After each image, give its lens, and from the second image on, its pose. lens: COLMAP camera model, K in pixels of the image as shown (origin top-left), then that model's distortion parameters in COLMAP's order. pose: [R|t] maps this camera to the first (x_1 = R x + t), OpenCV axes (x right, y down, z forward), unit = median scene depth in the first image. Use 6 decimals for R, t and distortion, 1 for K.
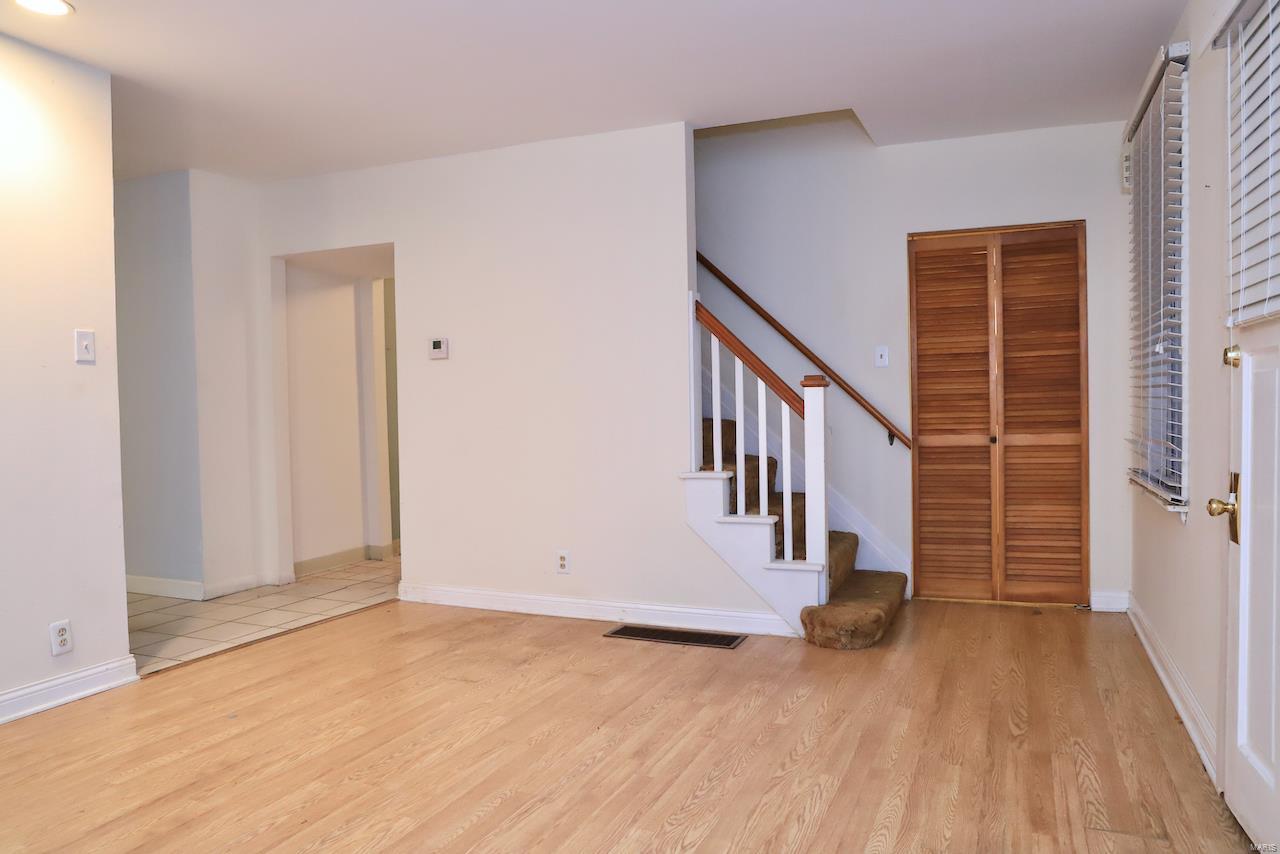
lens RADIAL K [[883.6, 0, 645.8], [0, 883.6, 429.5], [0, 0, 1]] dist [-0.105414, 0.080420]
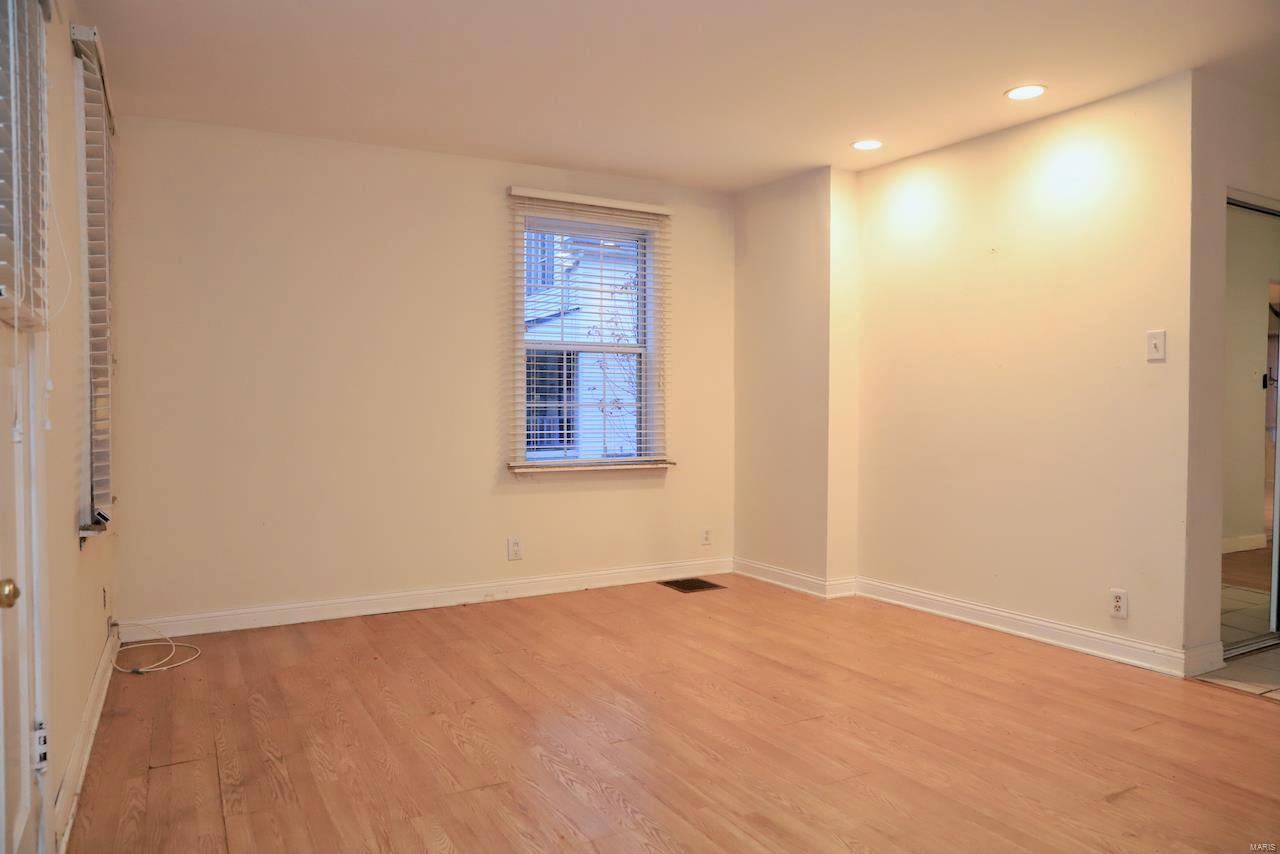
lens RADIAL K [[883.6, 0, 644.4], [0, 883.6, 428.1], [0, 0, 1]] dist [-0.105414, 0.080420]
pose [[-0.620926, 0.033632, -0.783148, 0.660649], [-0.009736, 0.998671, 0.050606, -0.047531], [0.783809, 0.039047, -0.619773, 1.316448]]
